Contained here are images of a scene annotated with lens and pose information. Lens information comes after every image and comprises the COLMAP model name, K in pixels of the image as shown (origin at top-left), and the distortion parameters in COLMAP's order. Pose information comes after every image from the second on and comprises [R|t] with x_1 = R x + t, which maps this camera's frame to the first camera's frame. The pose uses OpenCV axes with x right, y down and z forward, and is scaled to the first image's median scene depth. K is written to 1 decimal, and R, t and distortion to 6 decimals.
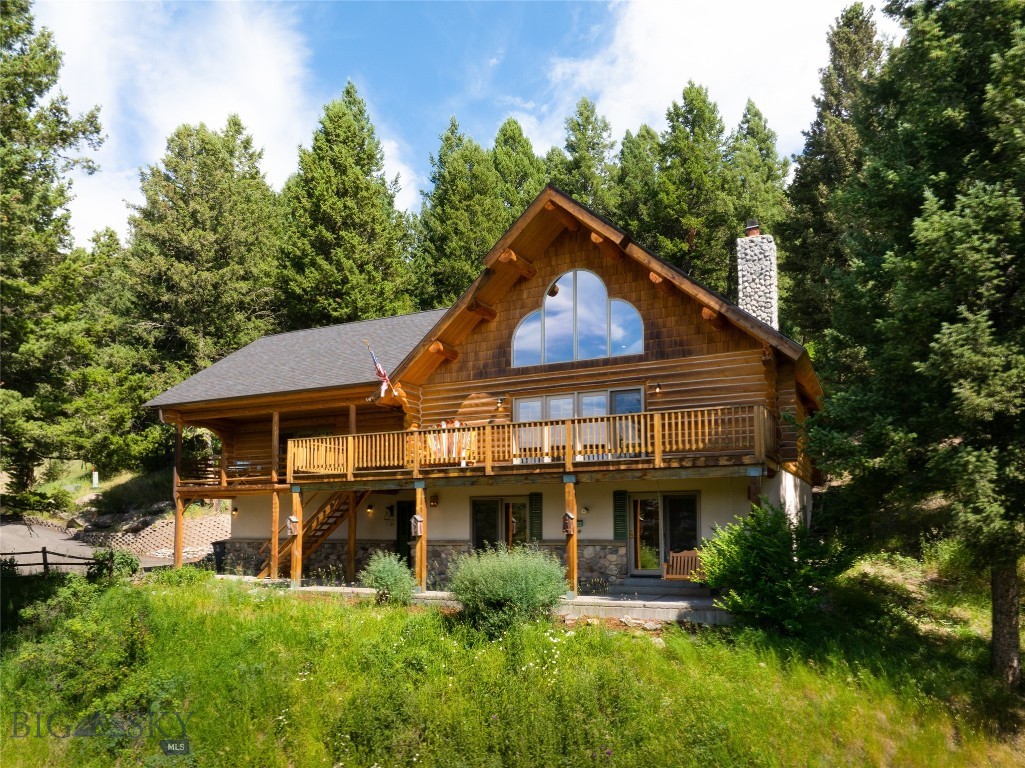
lens RADIAL K [[847.8, 0, 512.3], [0, 847.8, 383.9], [0, 0, 1]] dist [-0.040797, -0.004176]
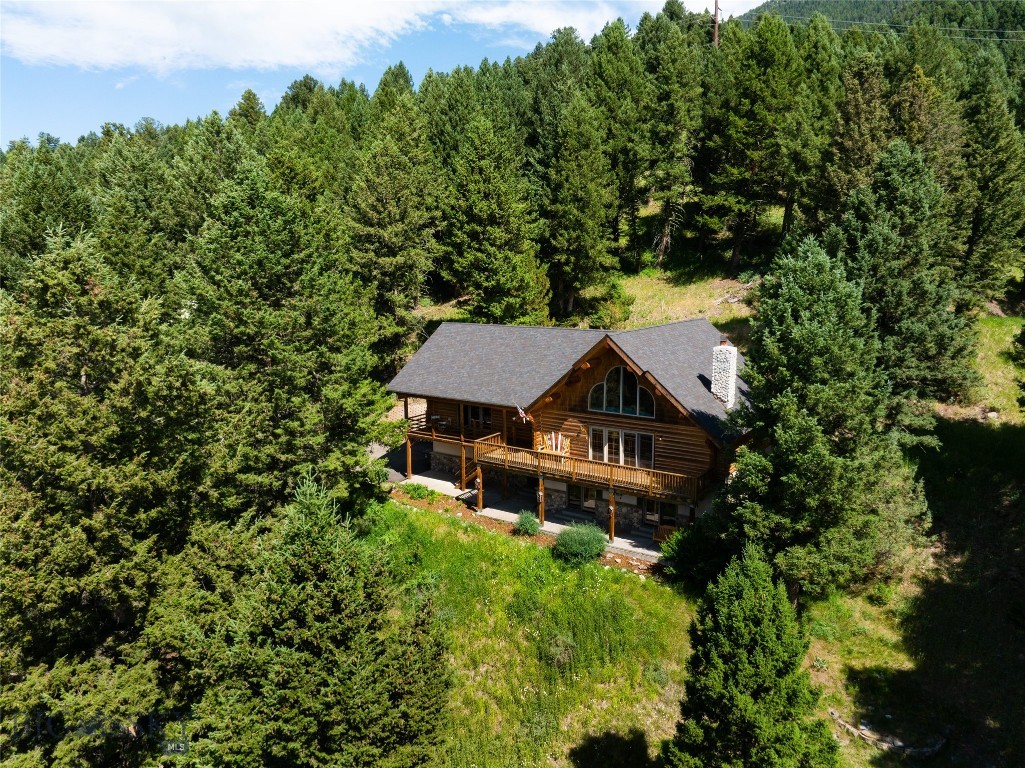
lens RADIAL K [[721.9, 0, 514.9], [0, 721.9, 383.1], [0, 0, 1]] dist [-0.044601, 0.009174]
pose [[0.990138, 0.026676, -0.137535, 0.052209], [0.008869, 0.967802, 0.251556, -0.470484], [0.139817, -0.250295, 0.958021, -0.539459]]
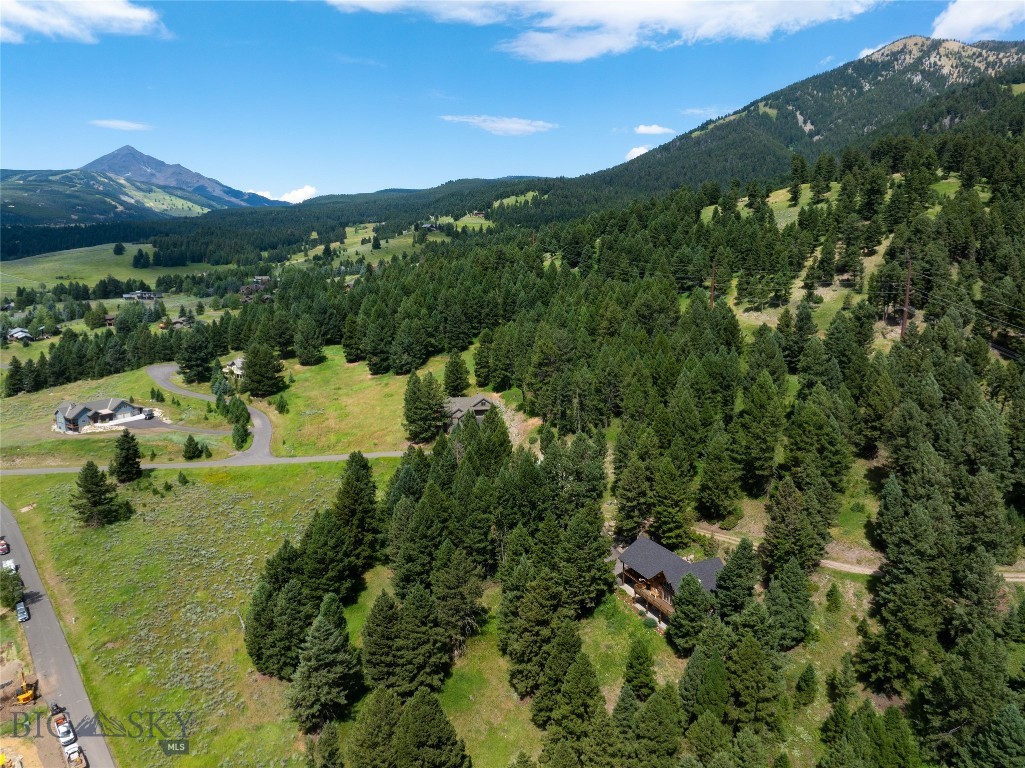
lens RADIAL K [[721.9, 0, 505.5], [0, 721.9, 381.4], [0, 0, 1]] dist [-0.044601, 0.009174]
pose [[0.783051, 0.123094, -0.609655, 2.137976], [0.056258, 0.962183, 0.266530, -2.972545], [0.619408, -0.243004, 0.746513, -3.413673]]
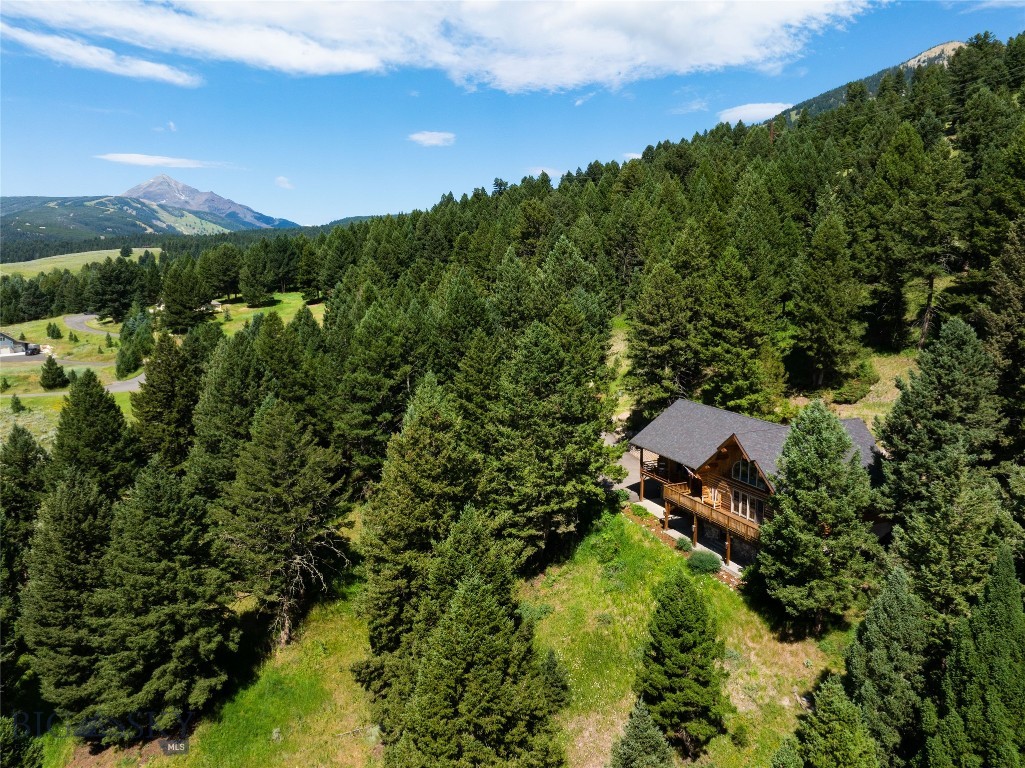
lens RADIAL K [[721.9, 0, 512.4], [0, 721.9, 387.9], [0, 0, 1]] dist [-0.044601, 0.009174]
pose [[0.765315, 0.110452, -0.634109, 0.876552], [0.058540, 0.969139, 0.239461, -0.898367], [0.640989, -0.220384, 0.735231, -1.149659]]
